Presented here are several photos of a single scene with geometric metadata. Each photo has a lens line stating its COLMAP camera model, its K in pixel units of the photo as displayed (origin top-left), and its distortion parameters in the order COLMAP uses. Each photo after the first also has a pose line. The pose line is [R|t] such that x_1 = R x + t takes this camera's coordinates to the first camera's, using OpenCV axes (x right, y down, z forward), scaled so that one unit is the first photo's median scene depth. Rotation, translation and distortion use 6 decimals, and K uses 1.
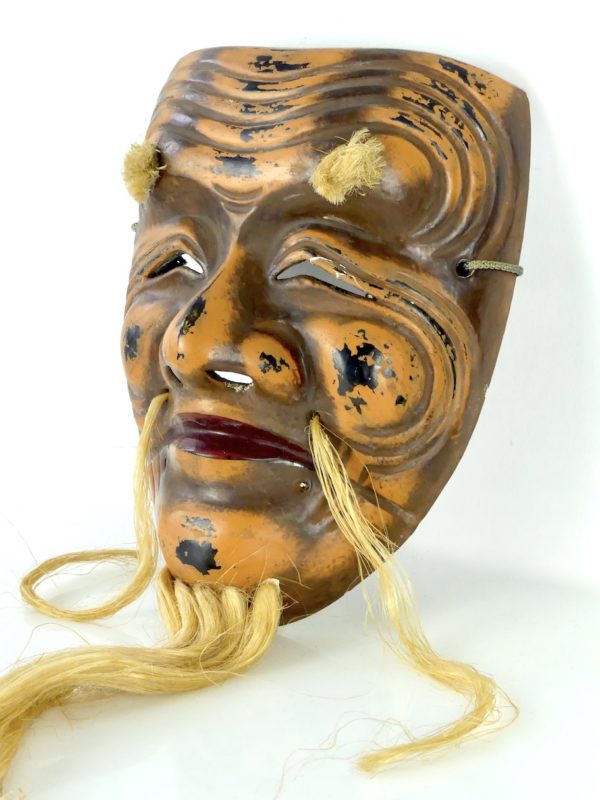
lens RADIAL K [[1899.6, 0, 300.0], [0, 1899.6, 400.0], [0, 0, 1]] dist [0.061883, 0.231037]
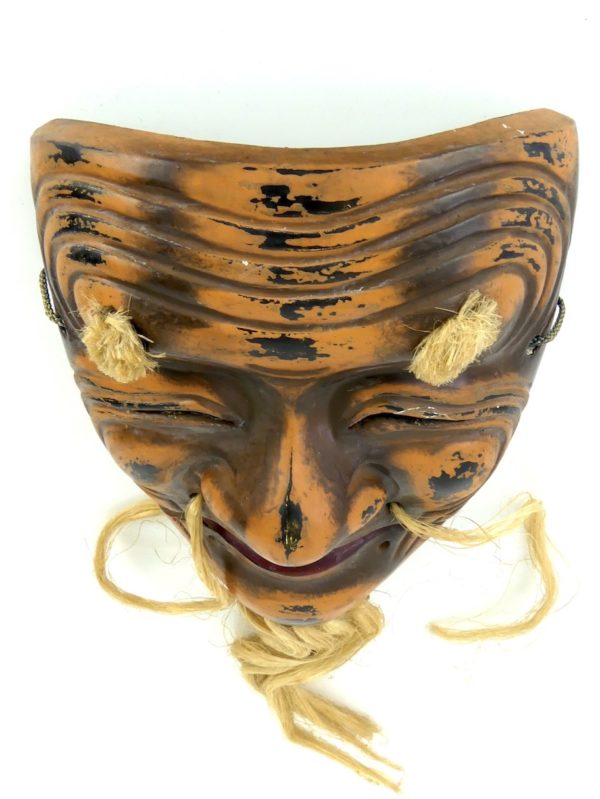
lens RADIAL K [[817.7, 0, 314.5], [0, 817.7, 398.2], [0, 0, 1]] dist [-0.010226, -0.008354]
pose [[0.823914, -0.469698, 0.317095, -0.136934], [0.101621, 0.672911, 0.732710, -0.349644], [-0.557530, -0.571466, 0.602152, 0.800318]]
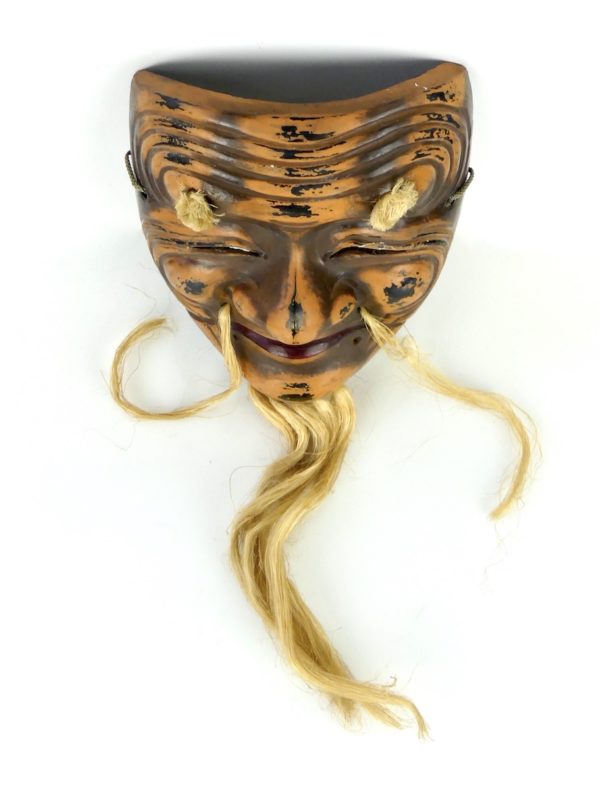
lens RADIAL K [[1623.1, 0, 300.0], [0, 1623.1, 400.0], [0, 0, 1]] dist [0.030428, 0.038632]
pose [[0.811839, -0.518747, 0.267993, -0.400466], [0.097253, 0.572710, 0.813968, -0.967874], [-0.575725, -0.634748, 0.515398, 0.347283]]
